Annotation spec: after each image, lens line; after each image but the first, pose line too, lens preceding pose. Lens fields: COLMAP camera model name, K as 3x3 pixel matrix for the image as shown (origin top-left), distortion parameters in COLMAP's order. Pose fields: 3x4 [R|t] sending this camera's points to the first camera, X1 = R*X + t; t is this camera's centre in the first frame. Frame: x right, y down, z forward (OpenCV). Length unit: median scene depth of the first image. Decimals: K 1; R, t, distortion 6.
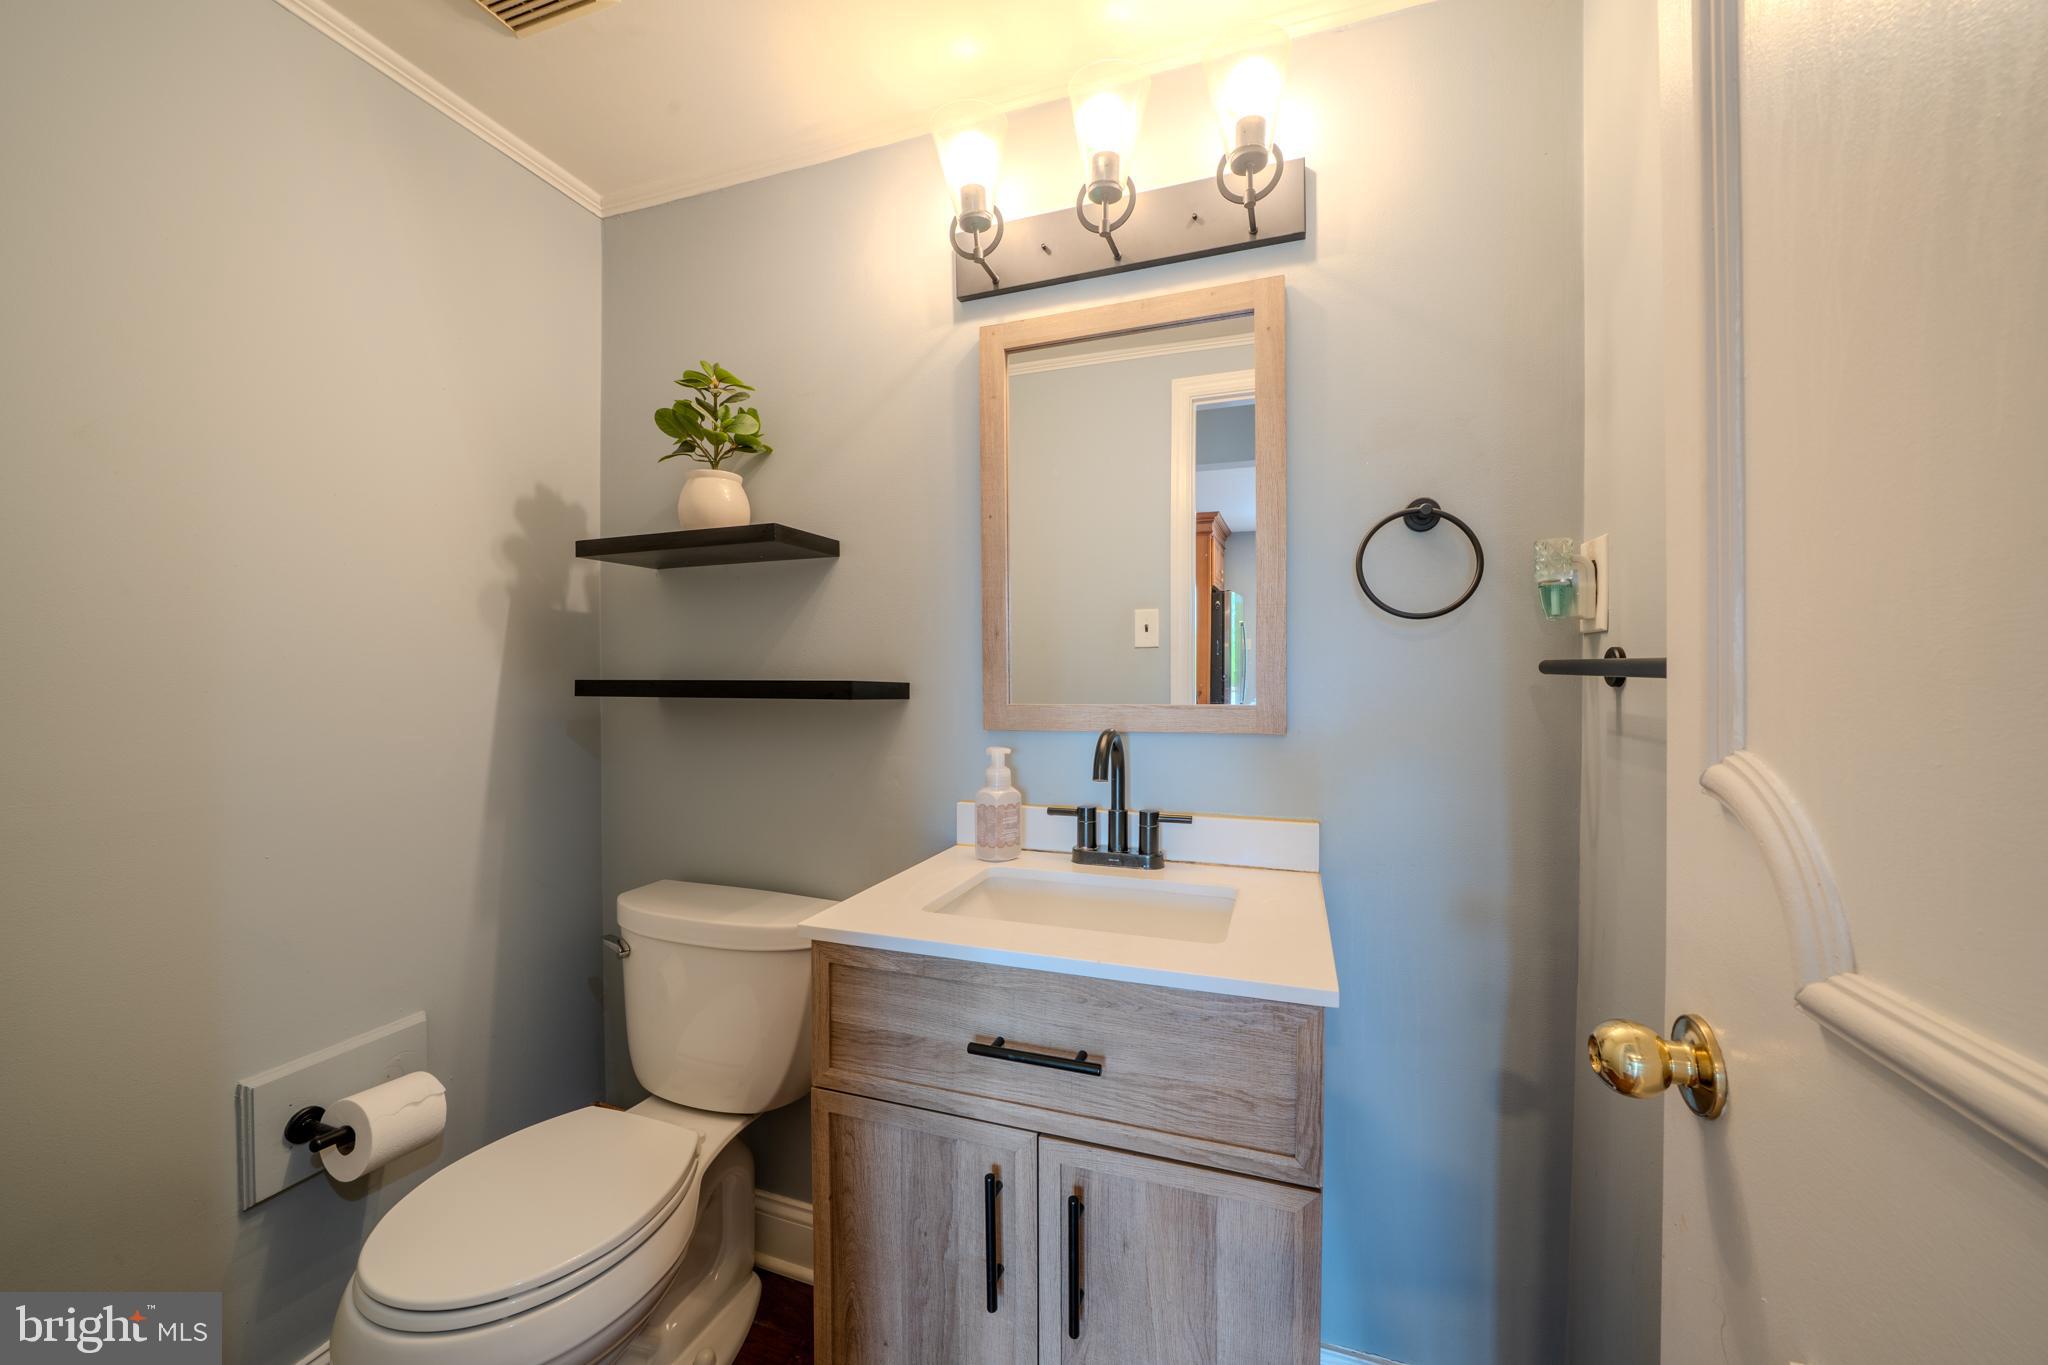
lens RADIAL K [[776.2, 0, 1014.5], [0, 776.2, 685.0], [0, 0, 1]] dist [-0.010267, 0.001079]
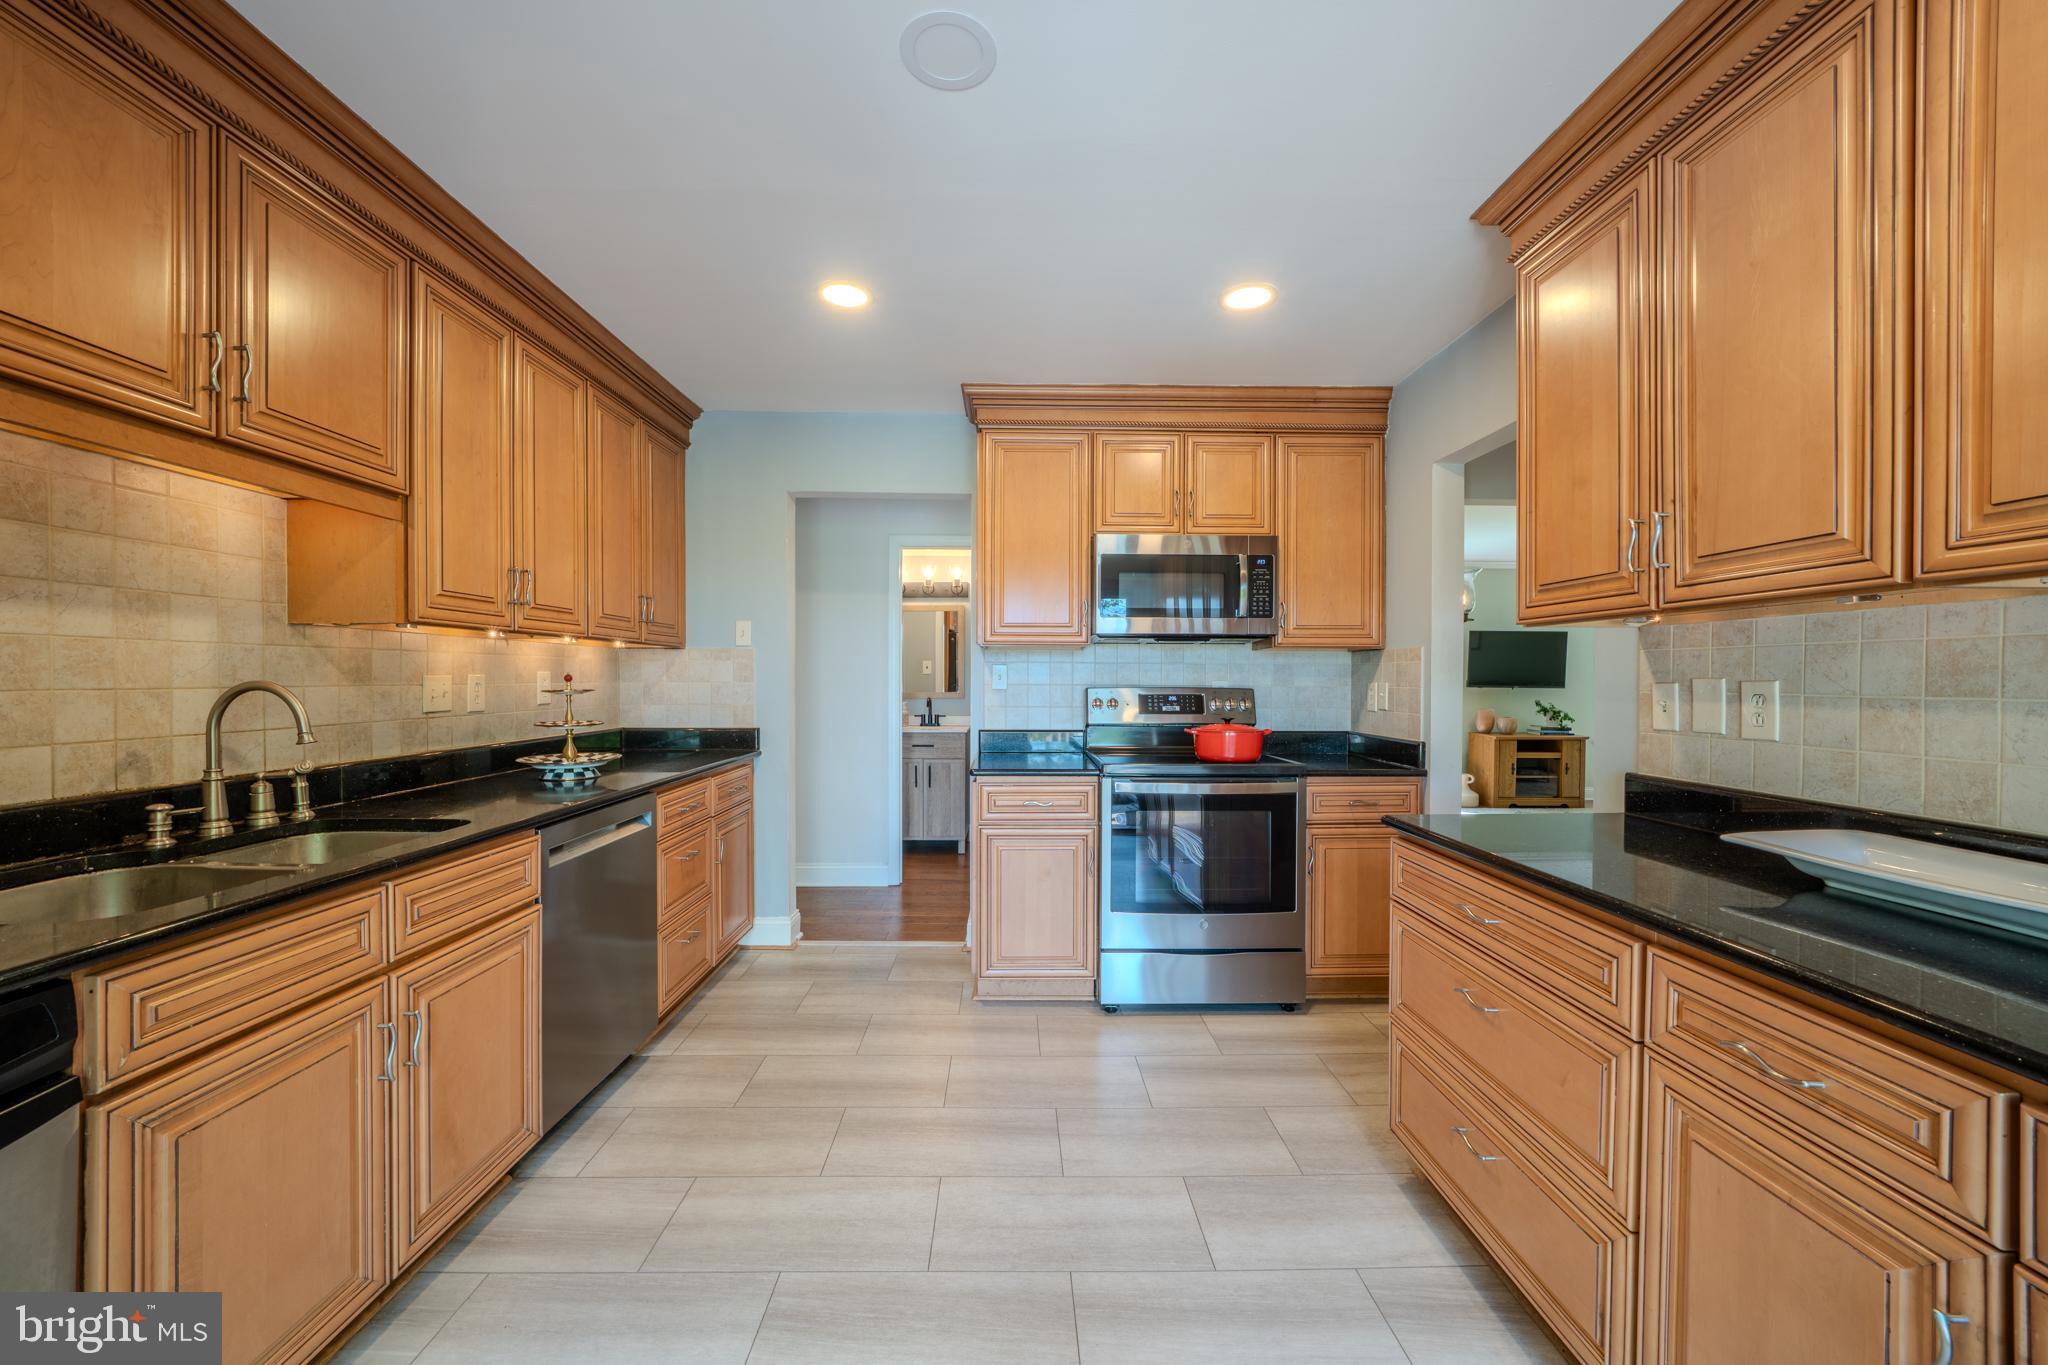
lens RADIAL K [[776.2, 0, 1036.6], [0, 776.2, 684.6], [0, 0, 1]] dist [-0.010267, 0.001079]
pose [[0.933853, 0.001312, 0.357656, -0.939308], [-0.001948, 0.999997, 0.001418, -0.028741], [-0.357653, -0.002021, 0.933852, -3.597807]]
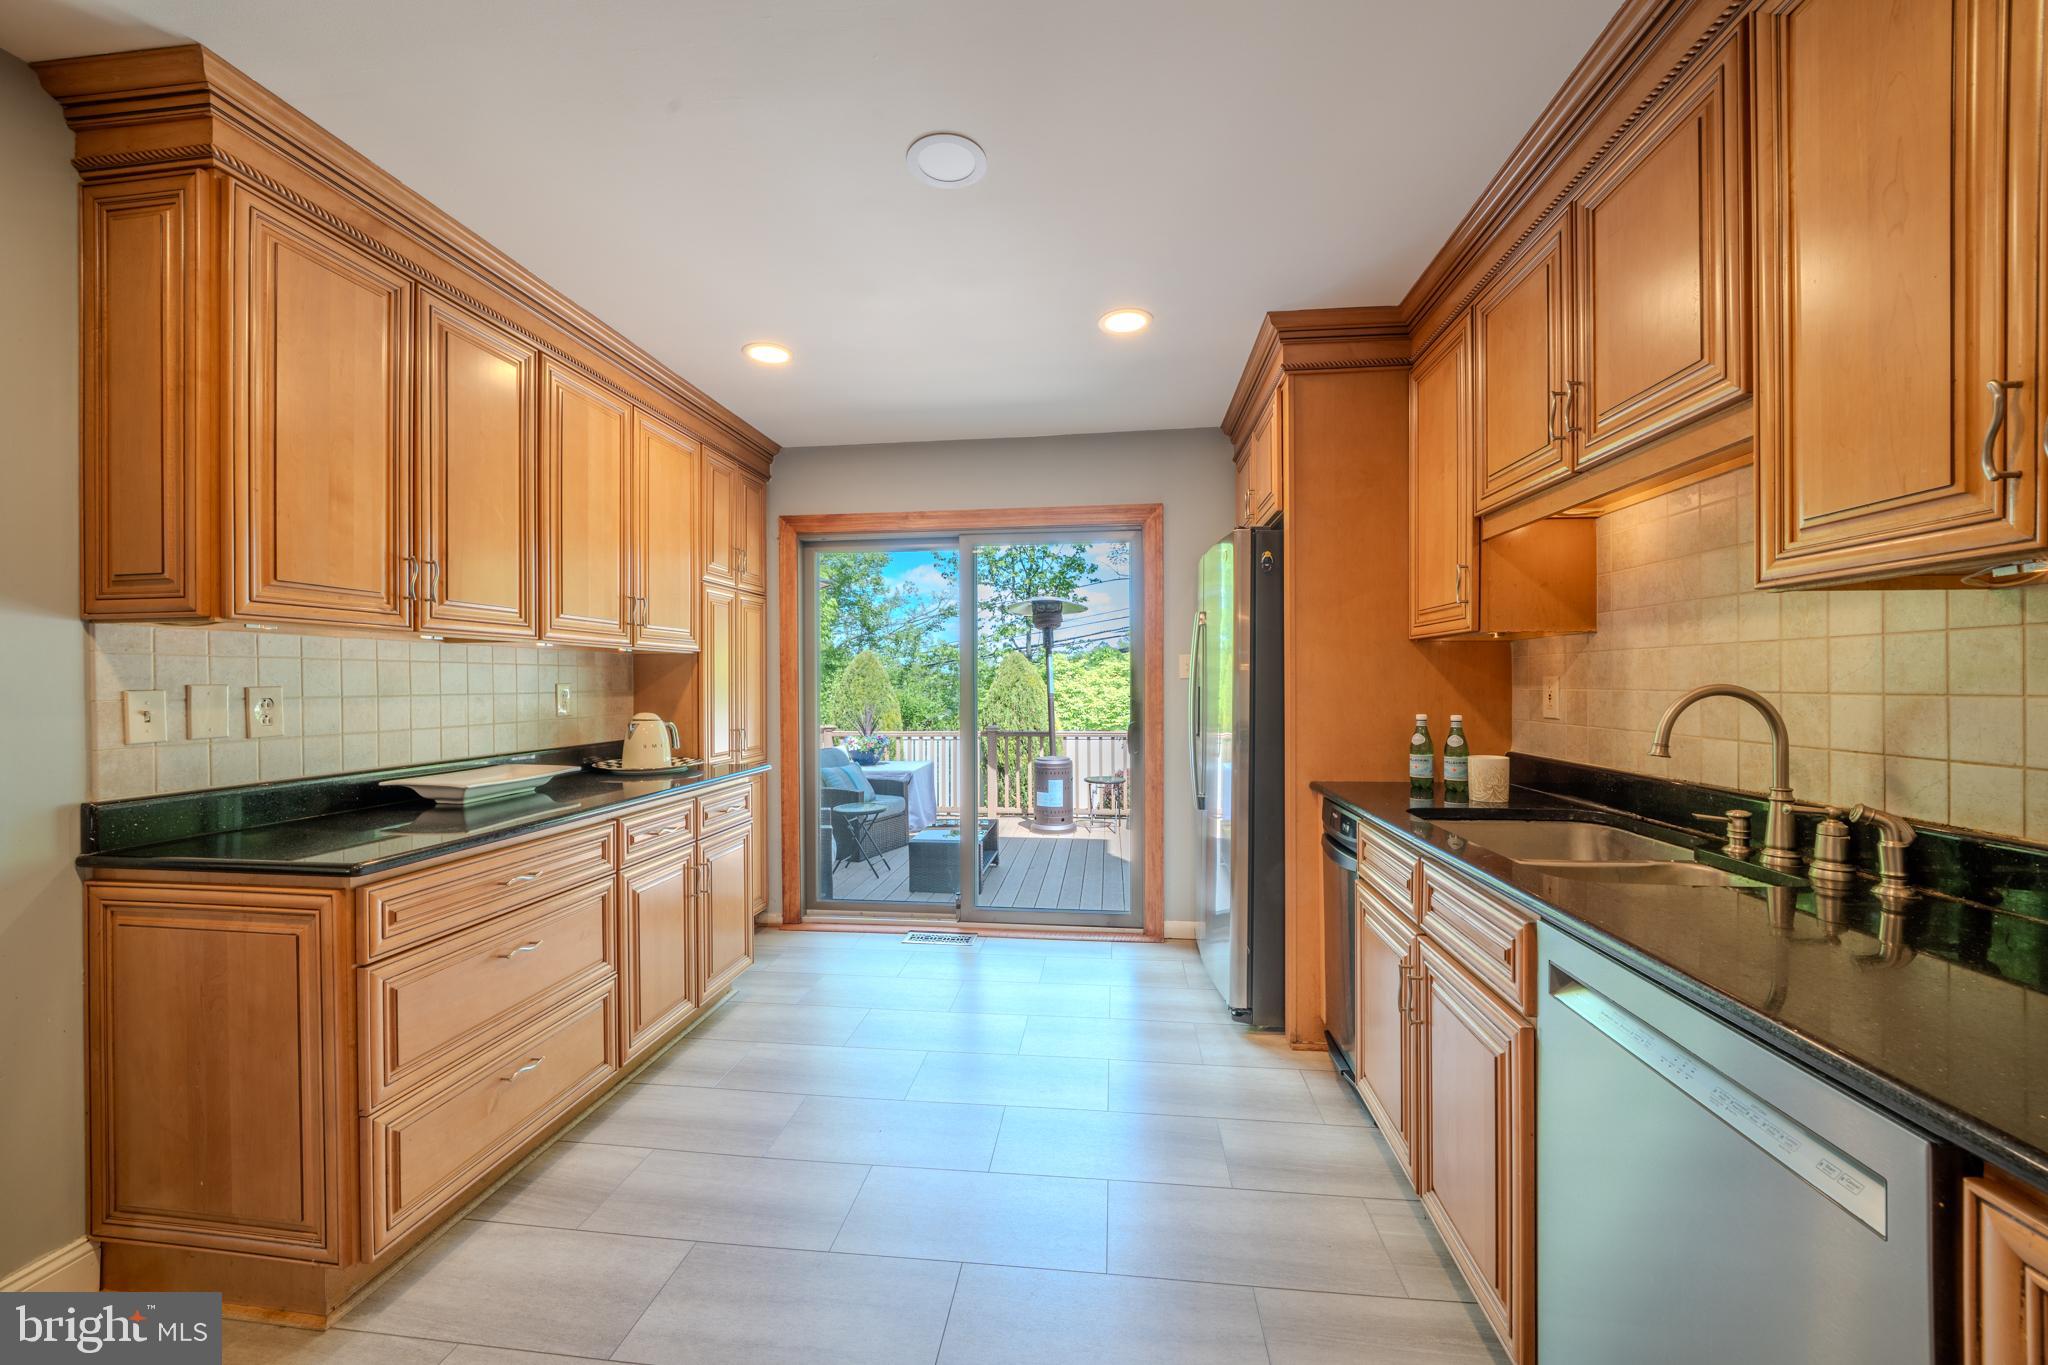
lens RADIAL K [[776.2, 0, 1023.5], [0, 776.2, 685.5], [0, 0, 1]] dist [-0.010267, 0.001079]
pose [[-0.976917, 0.004189, -0.213577, 0.495292], [0.004355, 0.999990, -0.000306, -0.041463], [0.213574, -0.001229, -0.976926, 4.352694]]
